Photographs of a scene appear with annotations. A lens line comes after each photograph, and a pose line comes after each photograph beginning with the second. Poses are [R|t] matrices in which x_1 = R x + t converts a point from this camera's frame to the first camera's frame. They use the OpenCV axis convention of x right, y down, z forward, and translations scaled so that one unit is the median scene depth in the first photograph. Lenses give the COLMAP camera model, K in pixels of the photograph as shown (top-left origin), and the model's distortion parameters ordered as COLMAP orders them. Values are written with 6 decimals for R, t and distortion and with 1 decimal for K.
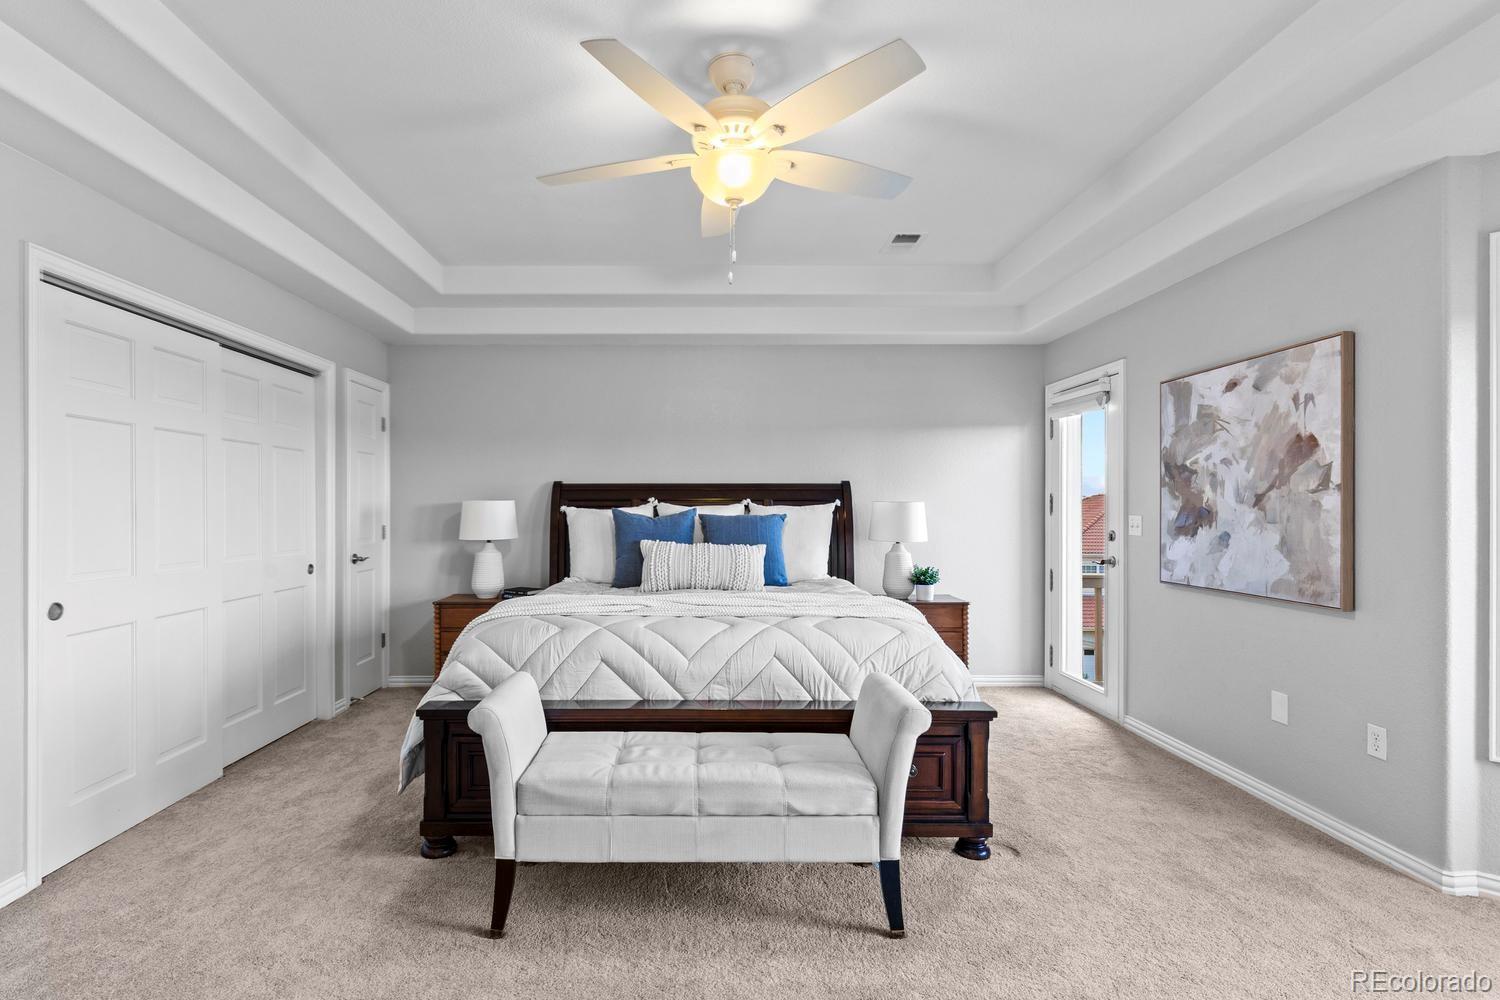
lens RADIAL K [[717.4, 0, 748.0], [0, 717.4, 506.0], [0, 0, 1]] dist [0.010985, -0.001814]
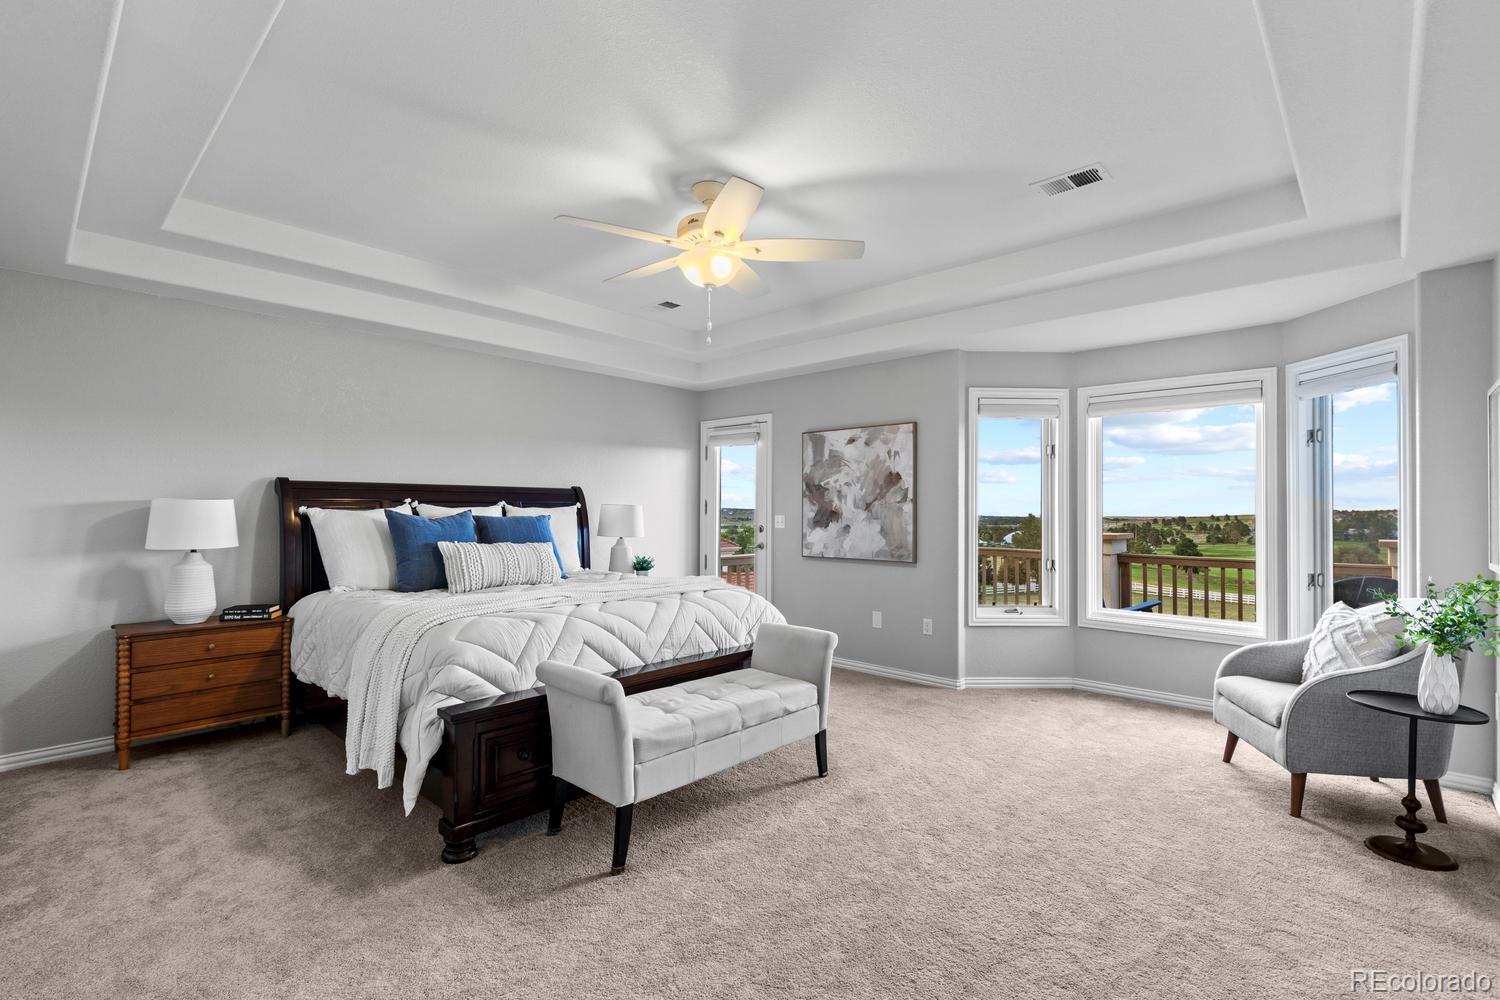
lens RADIAL K [[685.0, 0, 755.1], [0, 685.0, 500.8], [0, 0, 1]] dist [0.007066, 0.000313]
pose [[0.675550, 0.011843, 0.737219, -0.706296], [-0.006322, 0.999927, -0.010270, -0.002913], [-0.737287, 0.002277, 0.675576, 0.048937]]
